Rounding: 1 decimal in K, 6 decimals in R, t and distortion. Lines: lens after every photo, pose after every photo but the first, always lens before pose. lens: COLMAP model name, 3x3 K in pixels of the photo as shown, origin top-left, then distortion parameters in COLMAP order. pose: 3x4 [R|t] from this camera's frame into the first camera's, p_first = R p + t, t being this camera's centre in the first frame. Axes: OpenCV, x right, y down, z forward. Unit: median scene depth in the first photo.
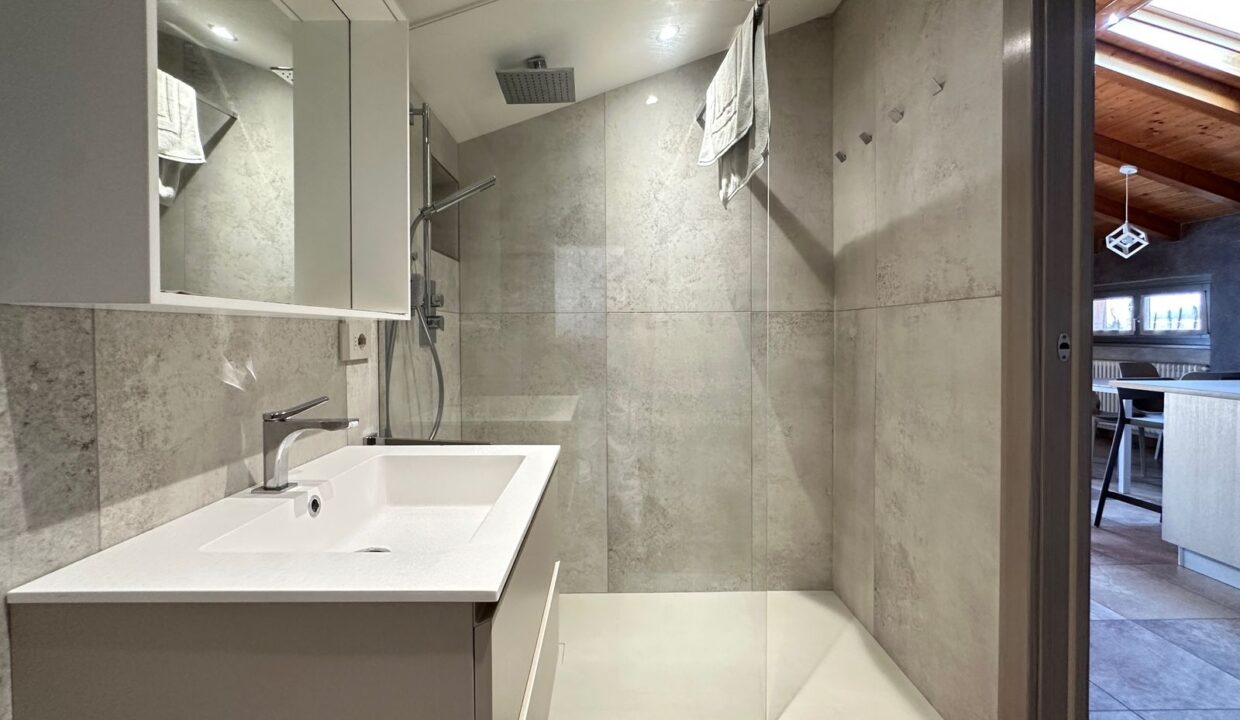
lens RADIAL K [[508.3, 0, 635.8], [0, 508.3, 343.5], [0, 0, 1]] dist [-0.000748, 0.000387]
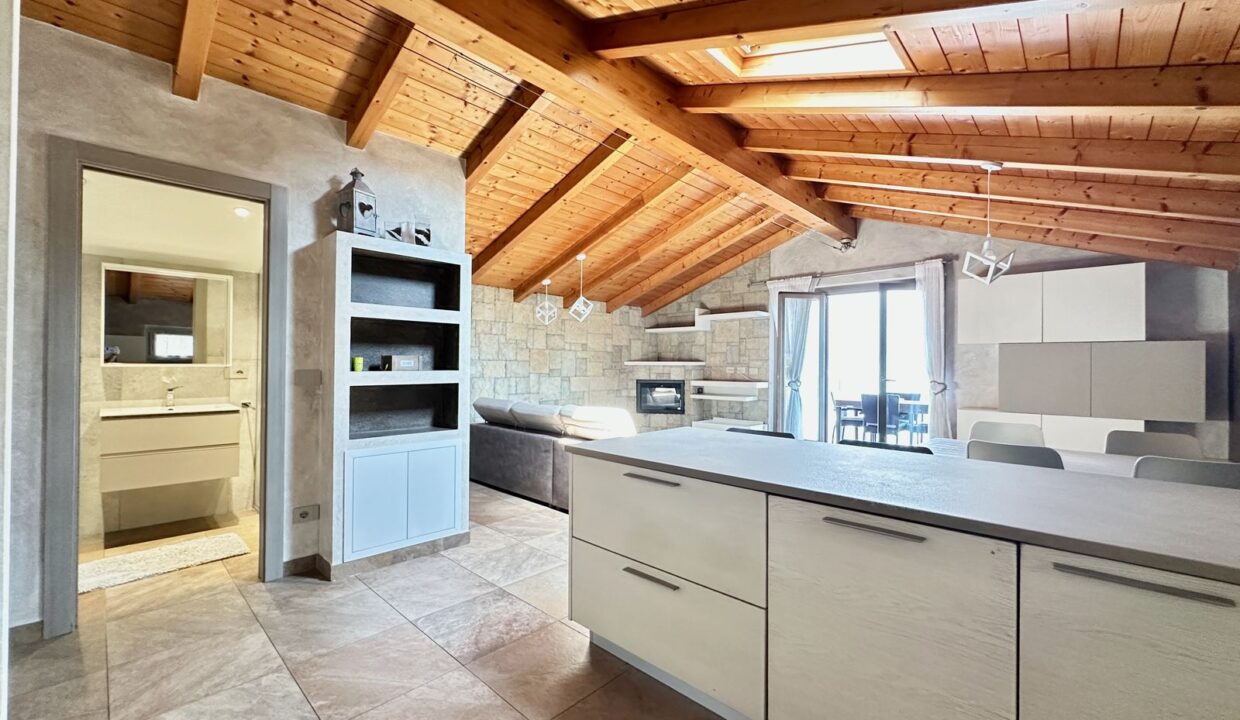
lens RADIAL K [[508.3, 0, 628.4], [0, 508.3, 364.0], [0, 0, 1]] dist [-0.000748, 0.000387]
pose [[0.726112, 0.013319, -0.687447, 1.941864], [-0.025910, 0.999632, -0.007999, -0.053410], [0.687088, 0.023620, 0.726190, 0.204900]]
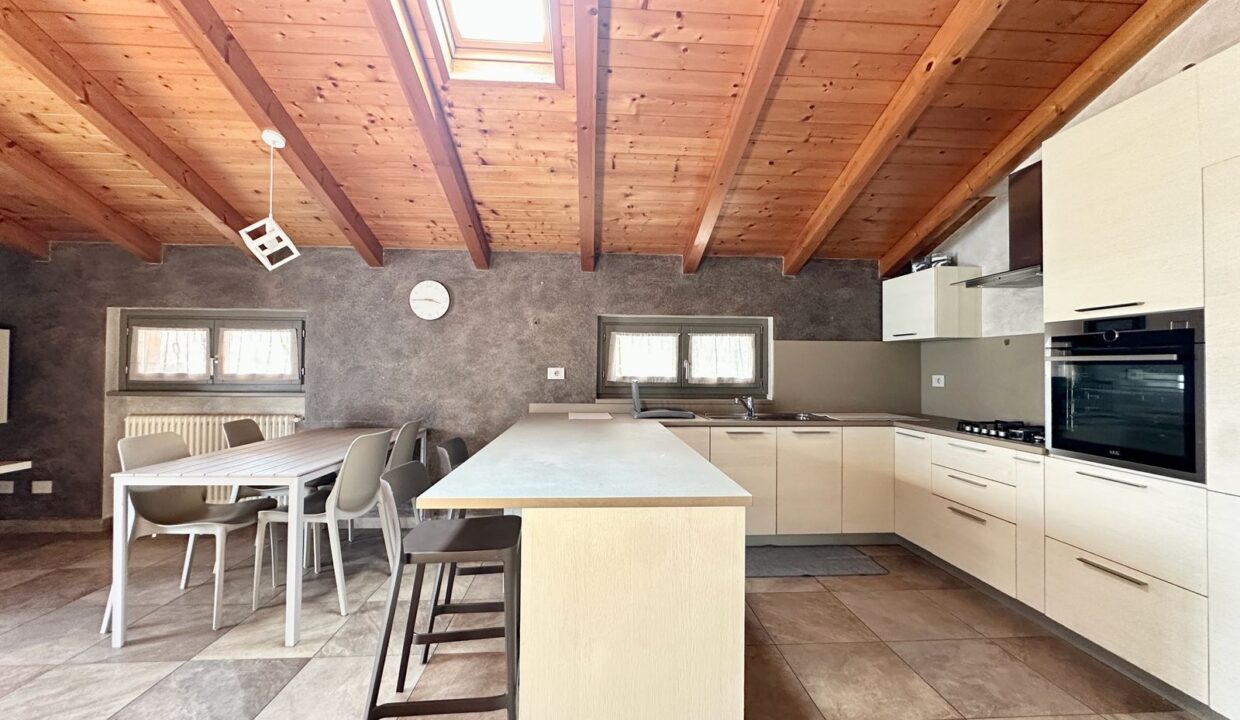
lens RADIAL K [[508.3, 0, 585.1], [0, 508.3, 356.9], [0, 0, 1]] dist [-0.000748, 0.000387]
pose [[-0.038064, 0.021208, 0.999050, 0.525512], [0.009342, 0.999739, -0.020867, -0.068524], [-0.999232, 0.008539, -0.038252, 1.129408]]
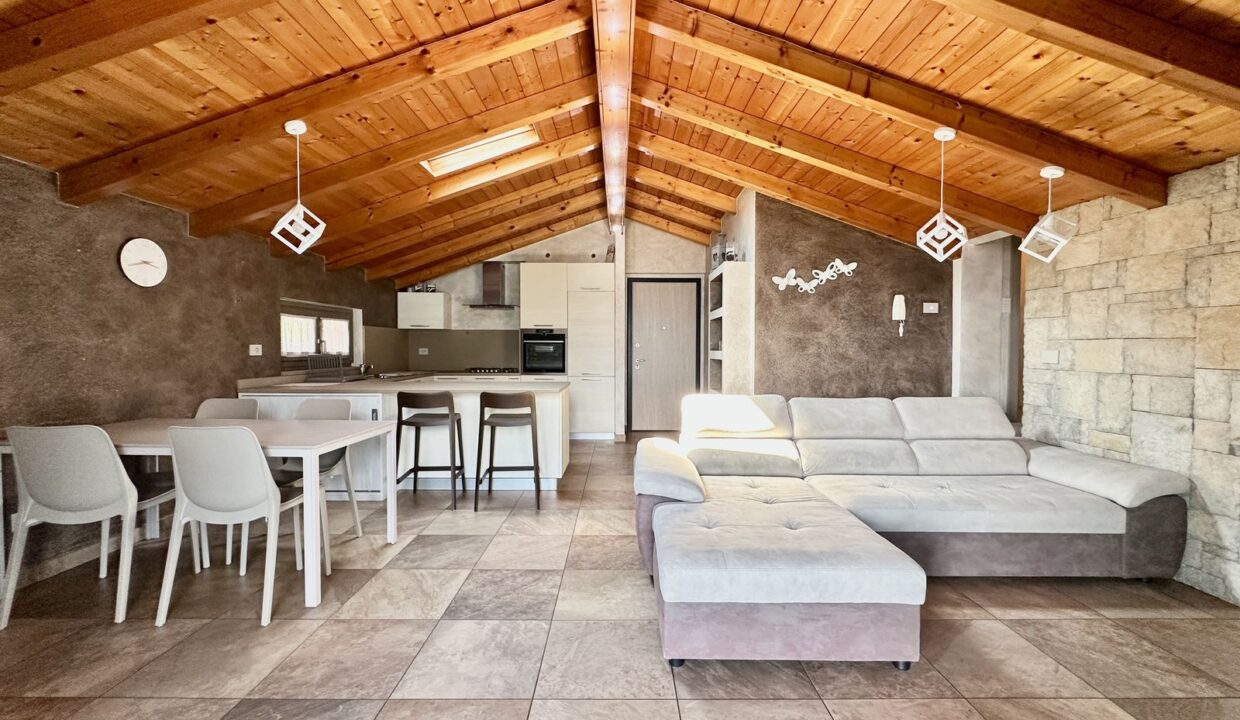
lens RADIAL K [[508.3, 0, 623.5], [0, 508.3, 362.1], [0, 0, 1]] dist [-0.000748, 0.000387]
pose [[-0.999879, 0.004986, 0.014736, 0.909676], [0.005644, 0.998974, 0.044945, -0.081799], [-0.014497, 0.045023, -0.998881, 2.992351]]
